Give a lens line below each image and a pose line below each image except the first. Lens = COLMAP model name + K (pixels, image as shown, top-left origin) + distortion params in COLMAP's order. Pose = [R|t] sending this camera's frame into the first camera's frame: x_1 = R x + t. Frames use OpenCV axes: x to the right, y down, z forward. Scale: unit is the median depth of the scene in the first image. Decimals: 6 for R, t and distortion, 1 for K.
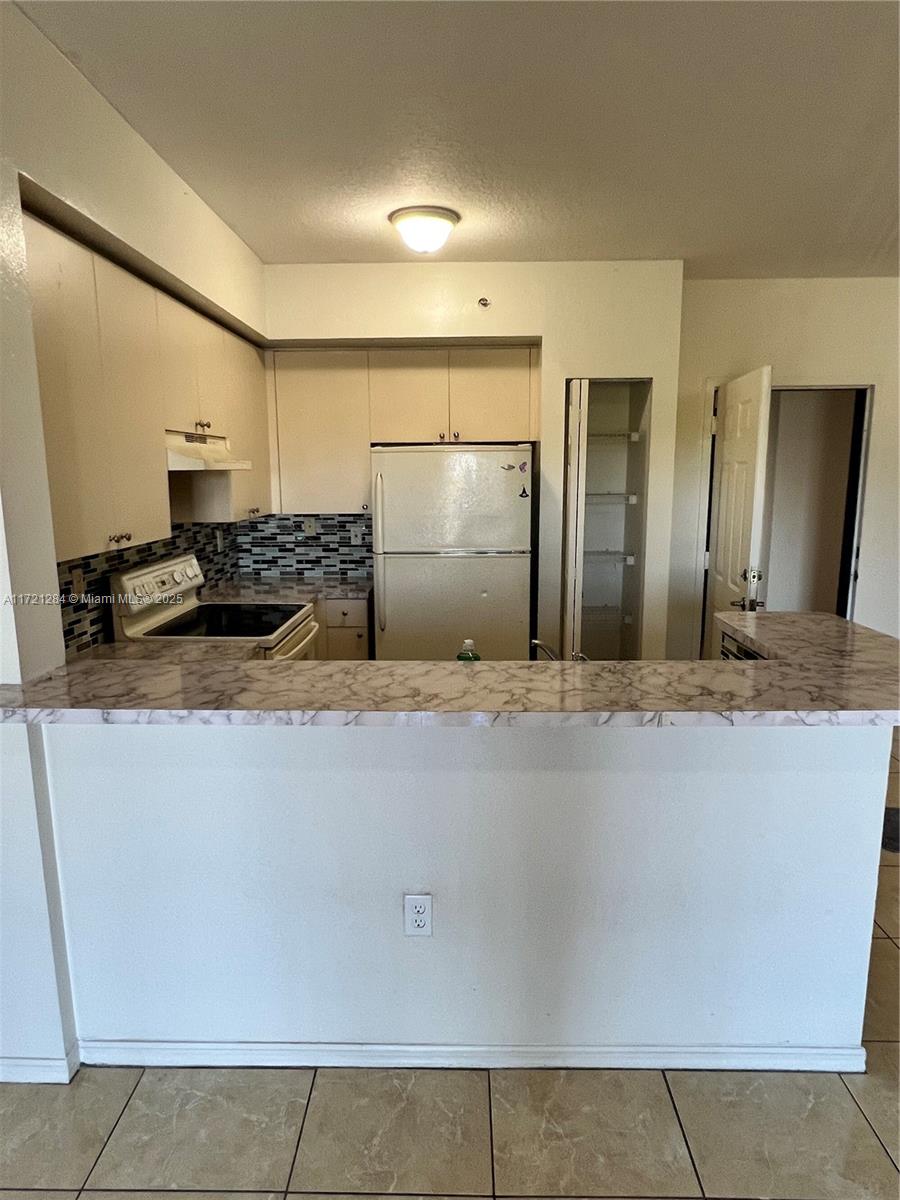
lens RADIAL K [[726.0, 0, 450.0], [0, 726.0, 600.0], [0, 0, 1]] dist [-0.000518, -0.003916]
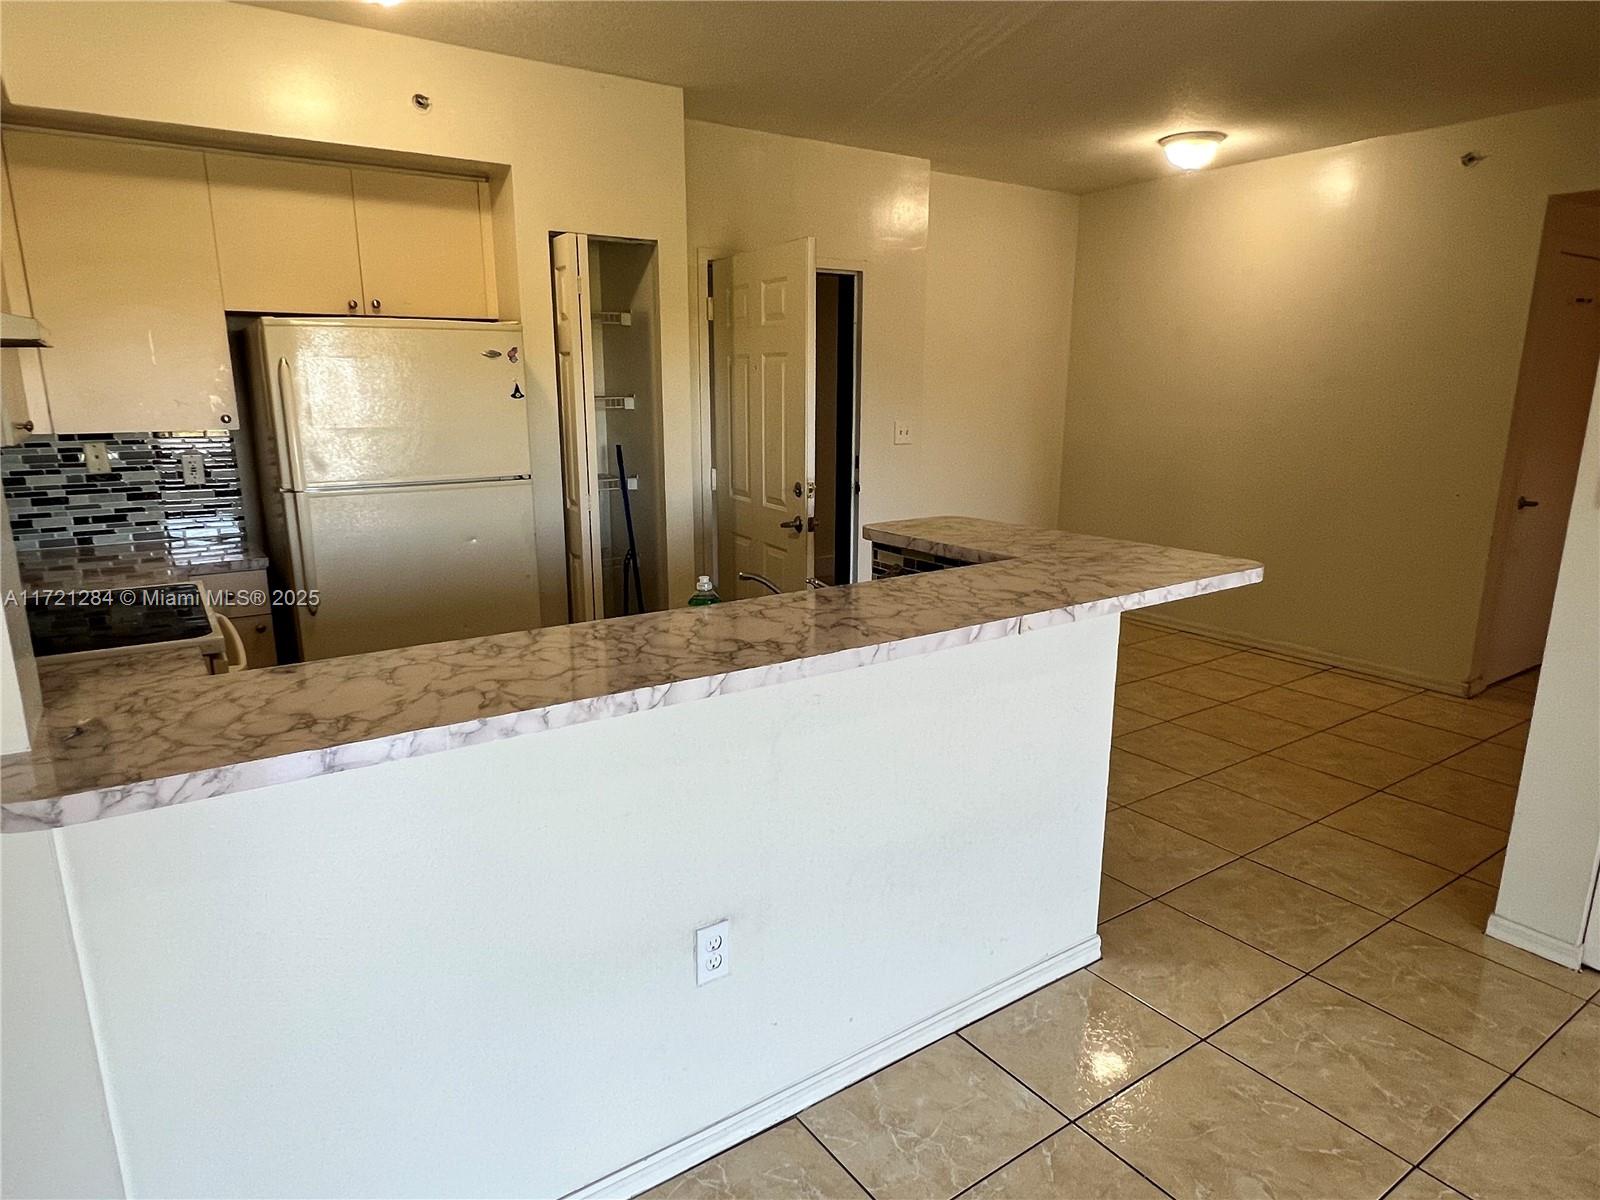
lens RADIAL K [[973.1, 0, 797.6], [0, 973.1, 608.7], [0, 0, 1]] dist [-0.003818, -0.002223]
pose [[0.806020, -0.127885, 0.577908, -0.250495], [0.097224, 0.991723, 0.083858, 0.007433], [-0.583849, -0.011405, 0.811782, 0.078139]]
